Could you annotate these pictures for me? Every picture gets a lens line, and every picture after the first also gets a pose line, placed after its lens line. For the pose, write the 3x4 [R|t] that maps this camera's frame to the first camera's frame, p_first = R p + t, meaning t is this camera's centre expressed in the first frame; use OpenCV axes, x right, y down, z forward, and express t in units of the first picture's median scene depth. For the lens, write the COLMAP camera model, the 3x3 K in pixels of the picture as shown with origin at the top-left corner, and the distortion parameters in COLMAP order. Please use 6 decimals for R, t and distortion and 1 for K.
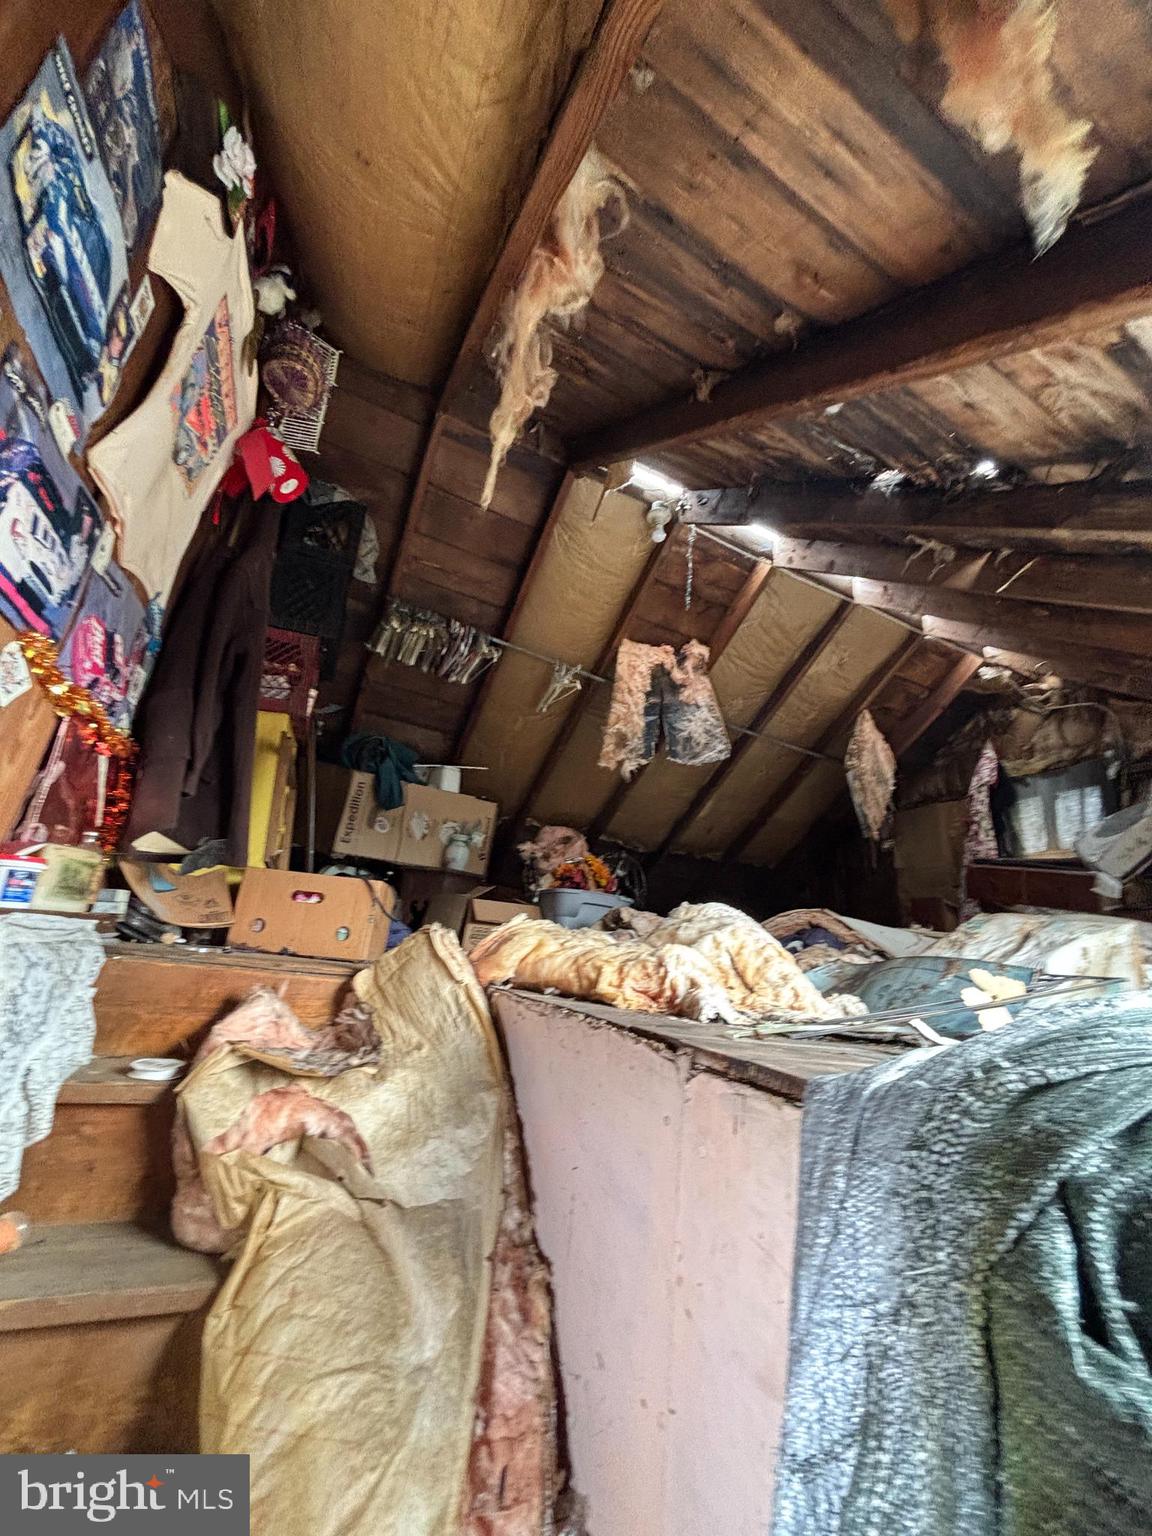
lens RADIAL K [[612.5, 0, 581.0], [0, 612.5, 771.0], [0, 0, 1]] dist [0.002869, -0.001169]
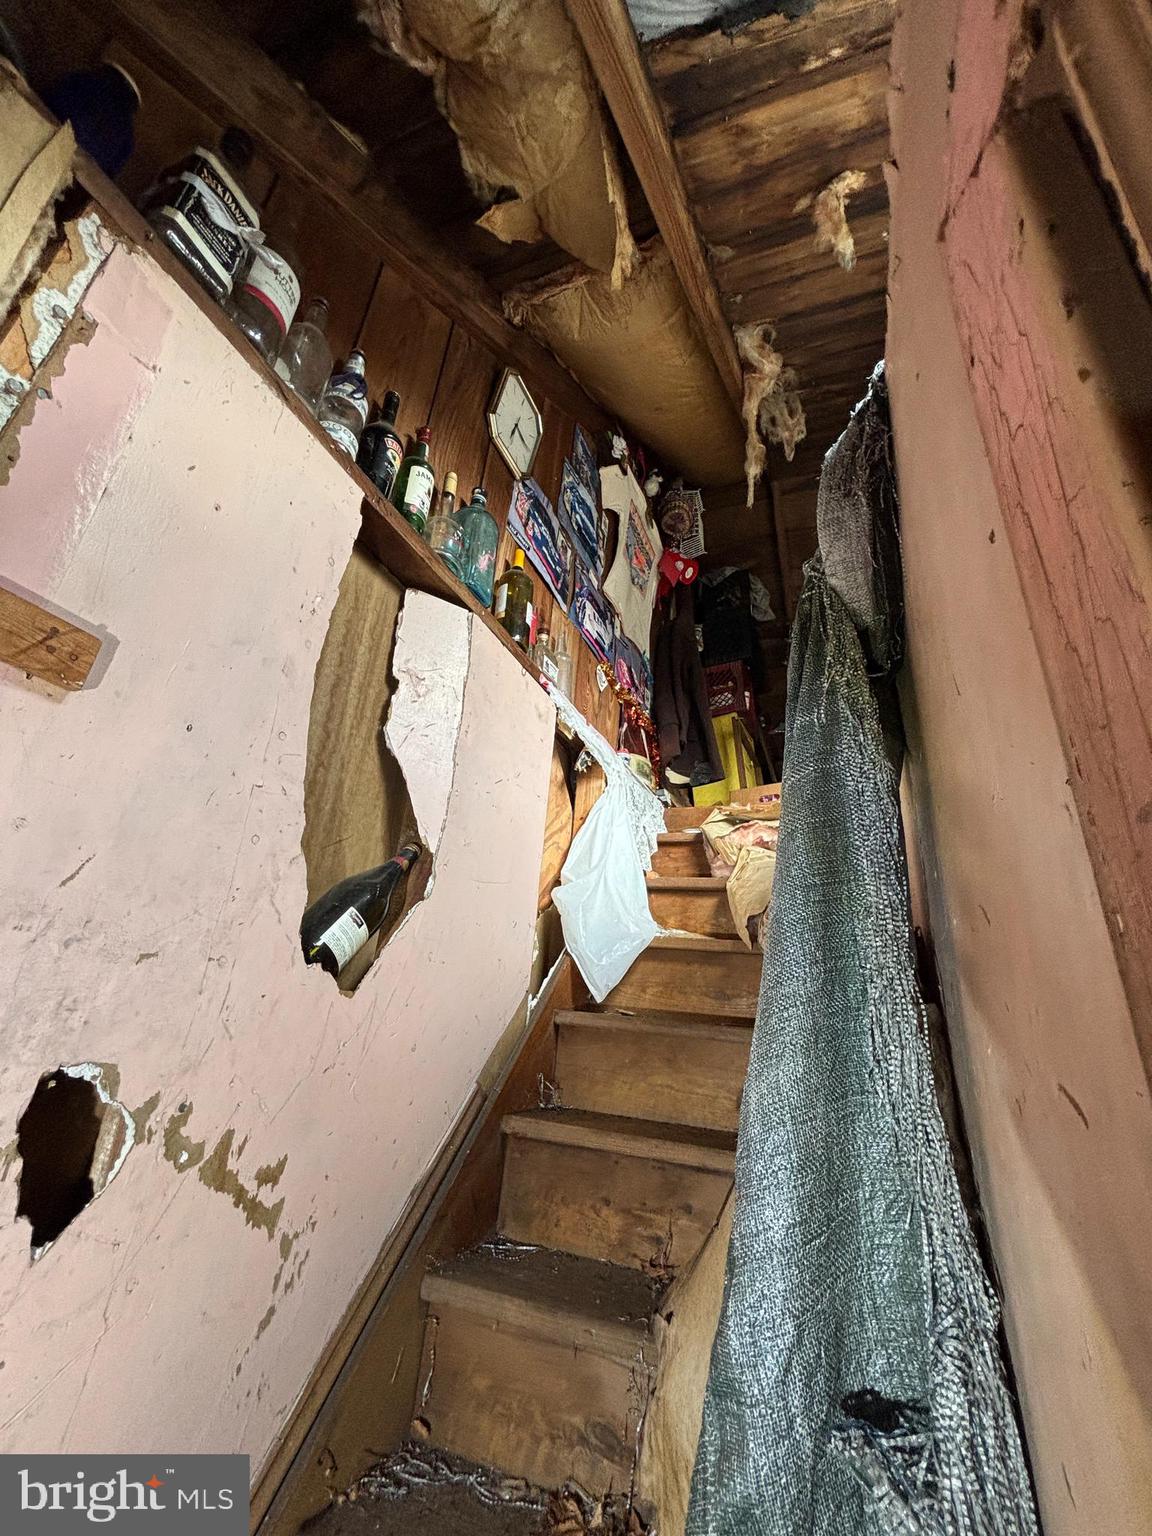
lens RADIAL K [[612.5, 0, 574.4], [0, 612.5, 762.1], [0, 0, 1]] dist [0.002869, -0.001169]
pose [[0.665689, -0.328620, -0.669976, 0.404992], [0.213707, 0.944163, -0.250769, 0.563394], [0.714974, 0.023756, 0.698747, -0.591607]]
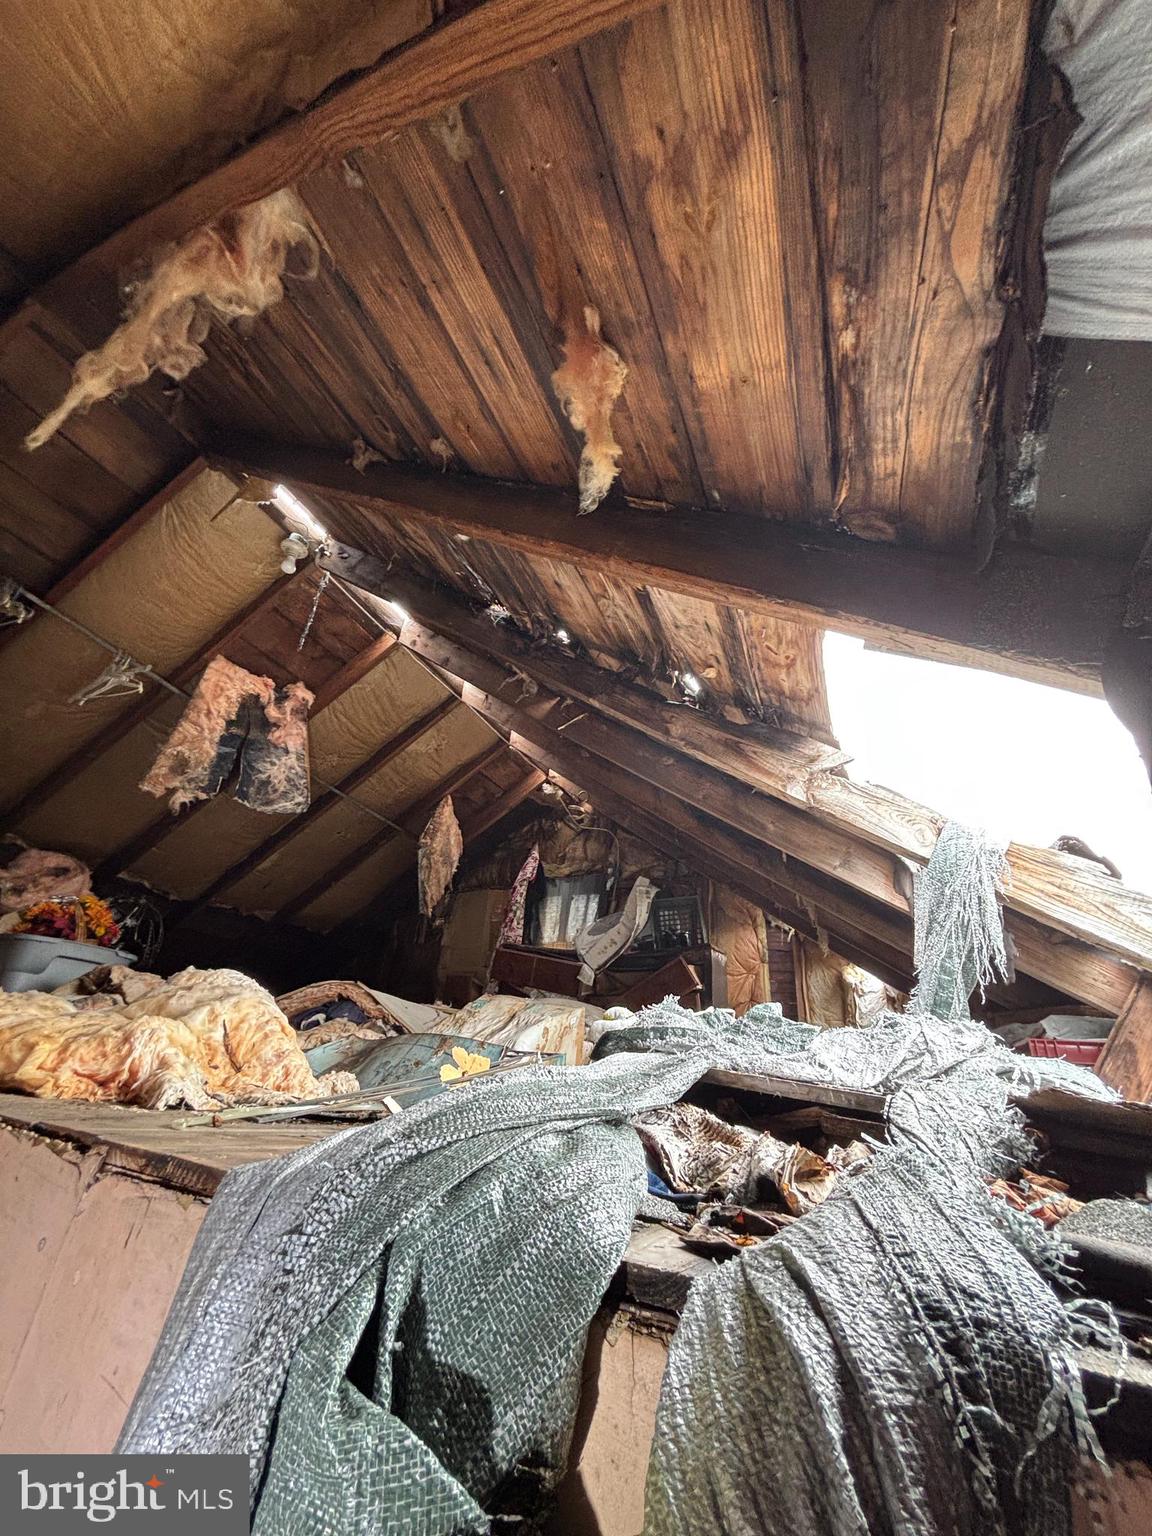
lens RADIAL K [[612.5, 0, 577.2], [0, 612.5, 769.9], [0, 0, 1]] dist [0.002869, -0.001169]
pose [[0.785335, 0.252571, 0.565205, 0.041024], [-0.192109, 0.967345, -0.165344, -0.019823], [-0.588509, 0.021269, 0.808211, -0.043683]]
